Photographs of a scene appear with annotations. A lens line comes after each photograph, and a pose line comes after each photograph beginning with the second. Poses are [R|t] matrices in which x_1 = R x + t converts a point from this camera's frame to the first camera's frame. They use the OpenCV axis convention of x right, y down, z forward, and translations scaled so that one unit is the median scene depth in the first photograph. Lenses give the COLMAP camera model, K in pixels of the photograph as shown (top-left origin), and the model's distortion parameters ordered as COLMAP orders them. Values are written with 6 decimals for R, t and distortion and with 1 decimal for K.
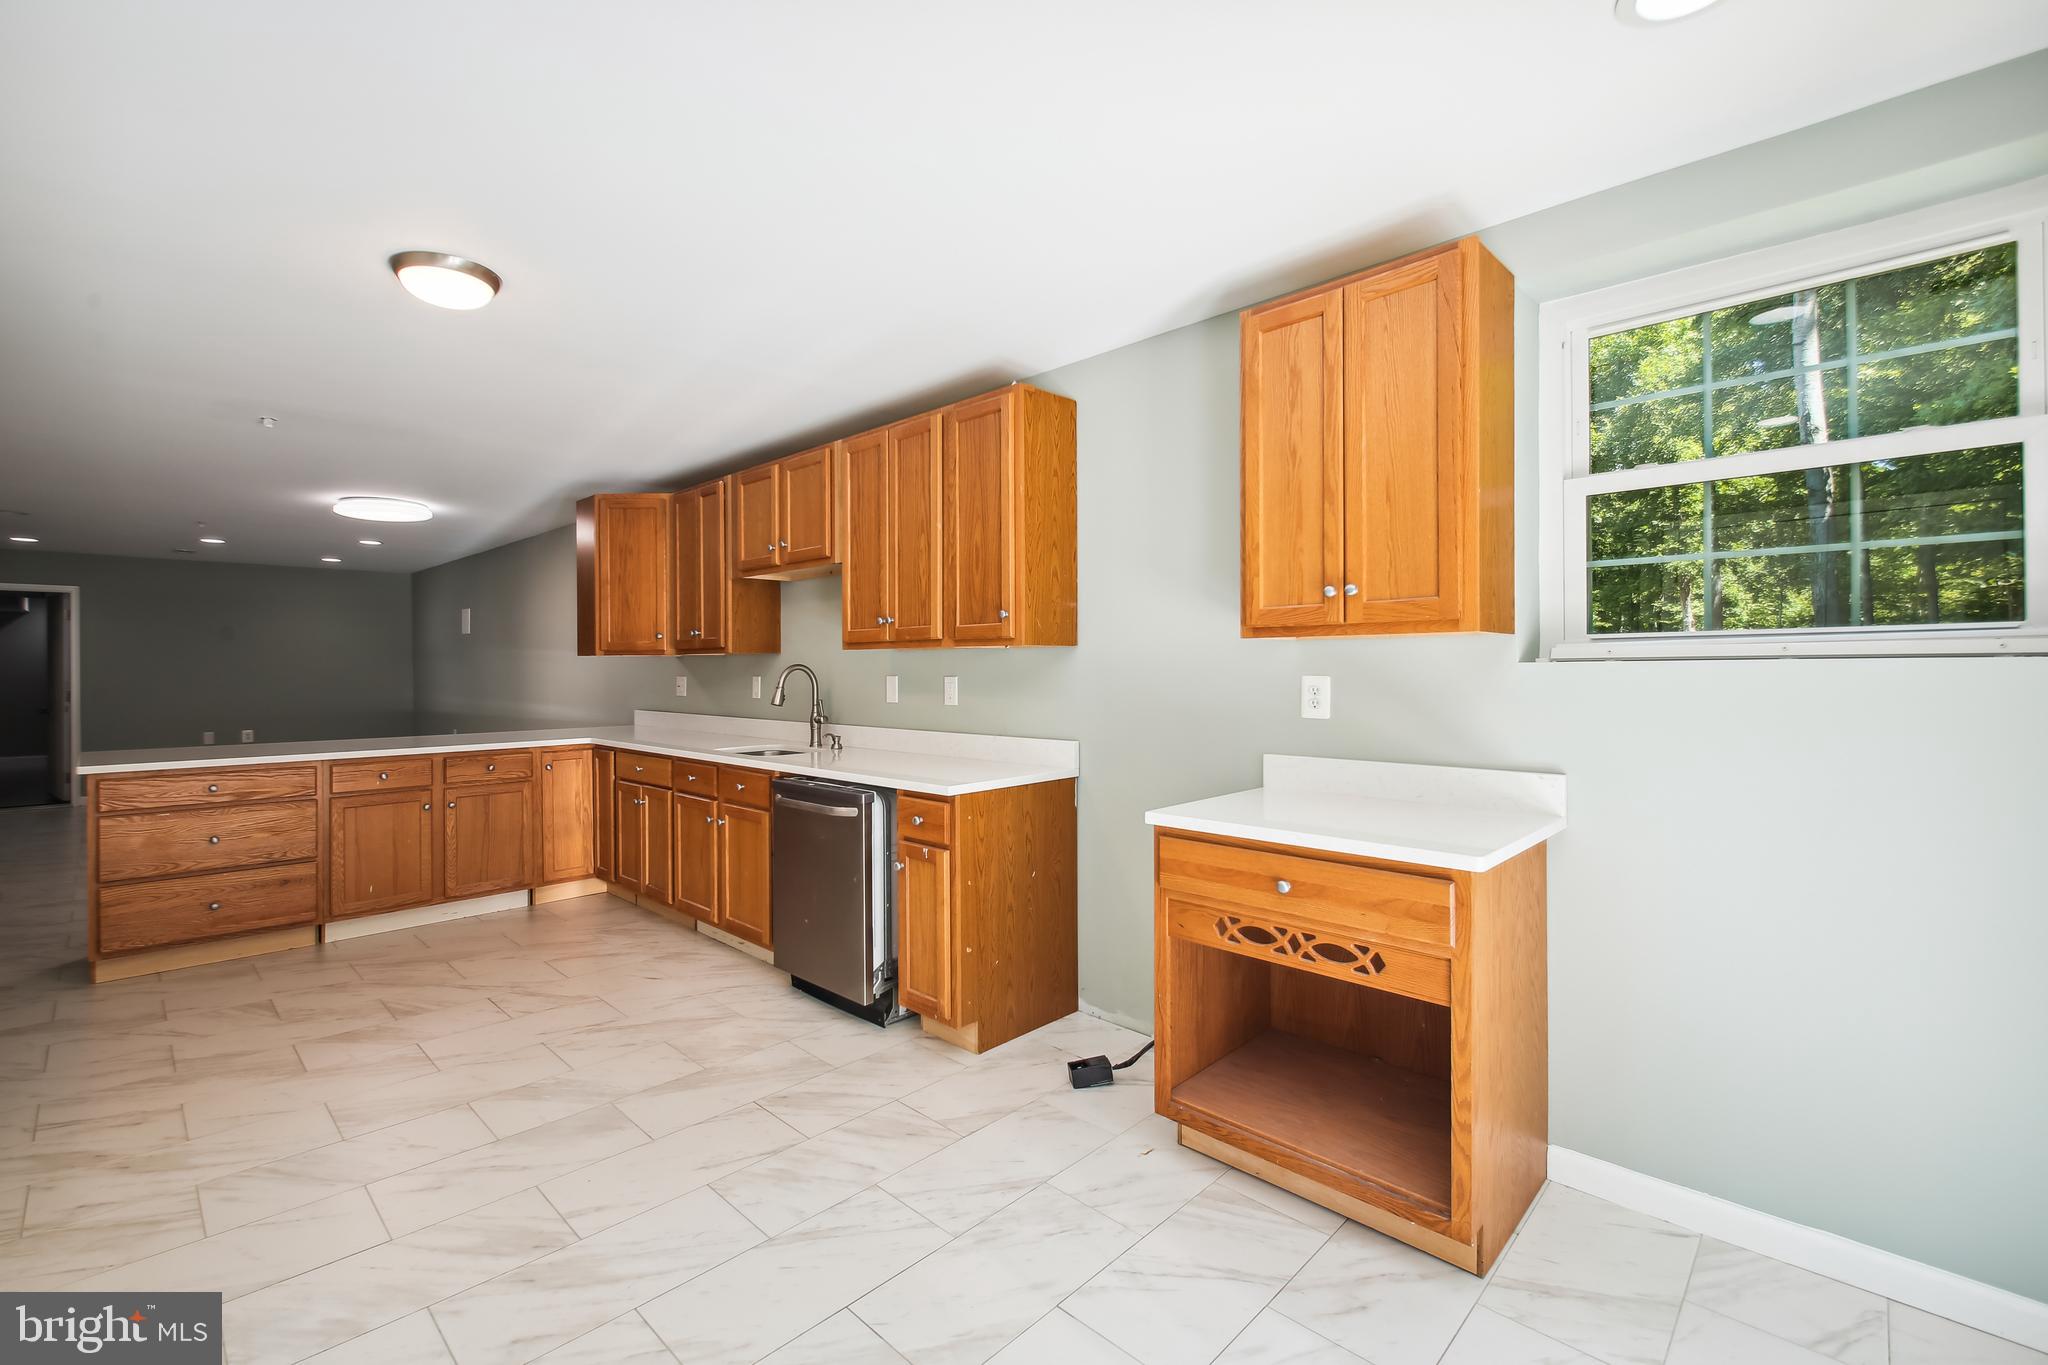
lens RADIAL K [[886.5, 0, 1019.3], [0, 886.5, 700.0], [0, 0, 1]] dist [-0.000968, -0.000635]
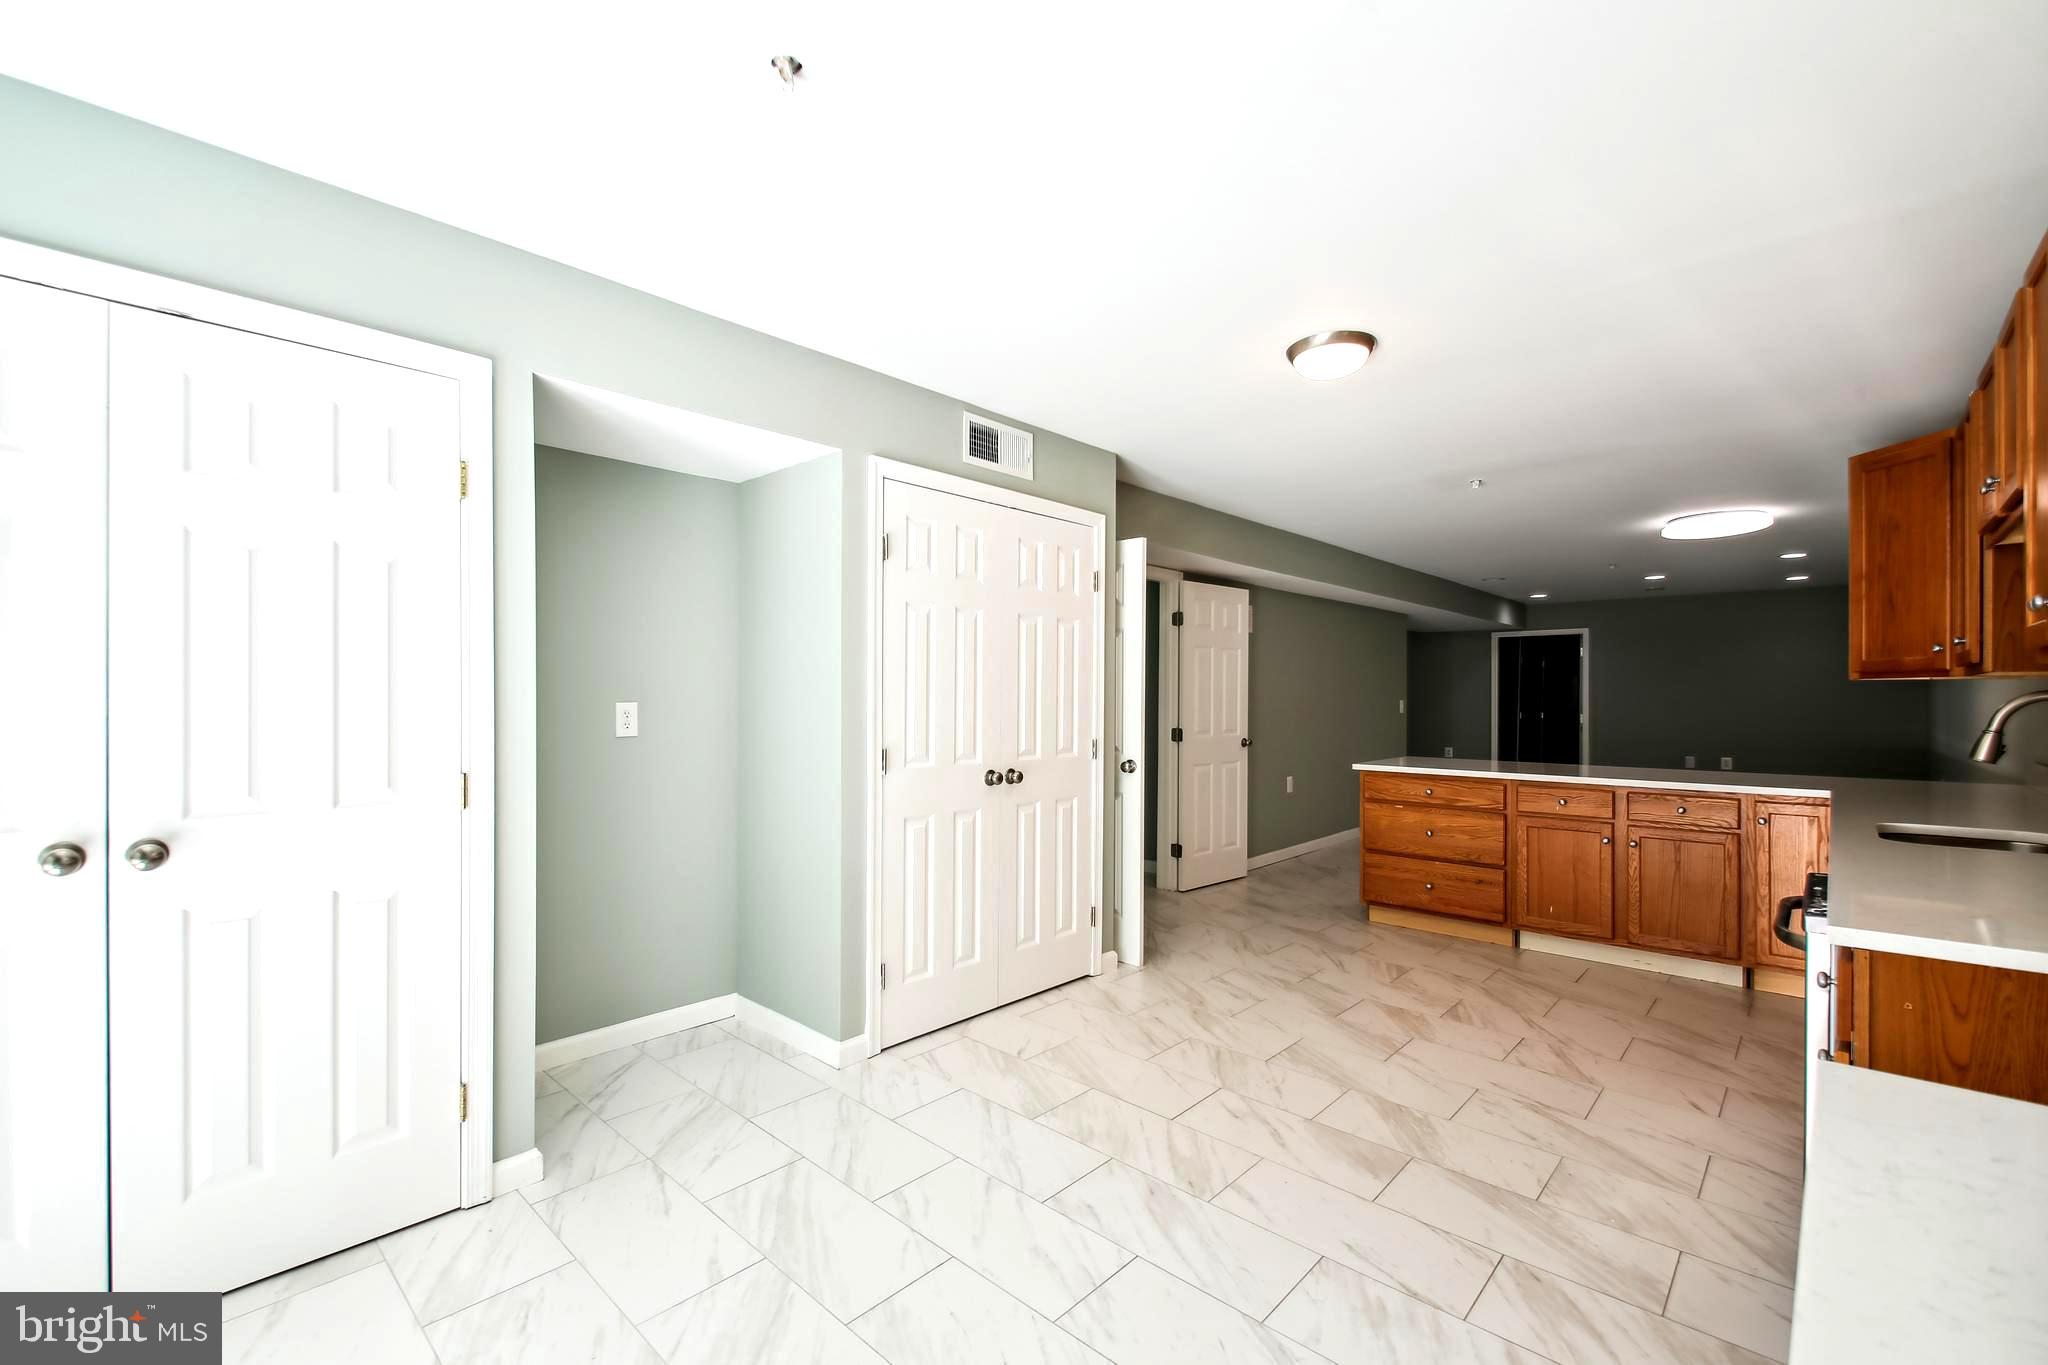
lens RADIAL K [[915.4, 0, 1021.3], [0, 915.4, 718.9], [0, 0, 1]] dist [0.000229, -0.000006]
pose [[-0.018282, 0.027748, -0.999448, 0.374324], [-0.039841, 0.998801, 0.028458, -0.015570], [0.999039, 0.040340, -0.017155, 0.434208]]
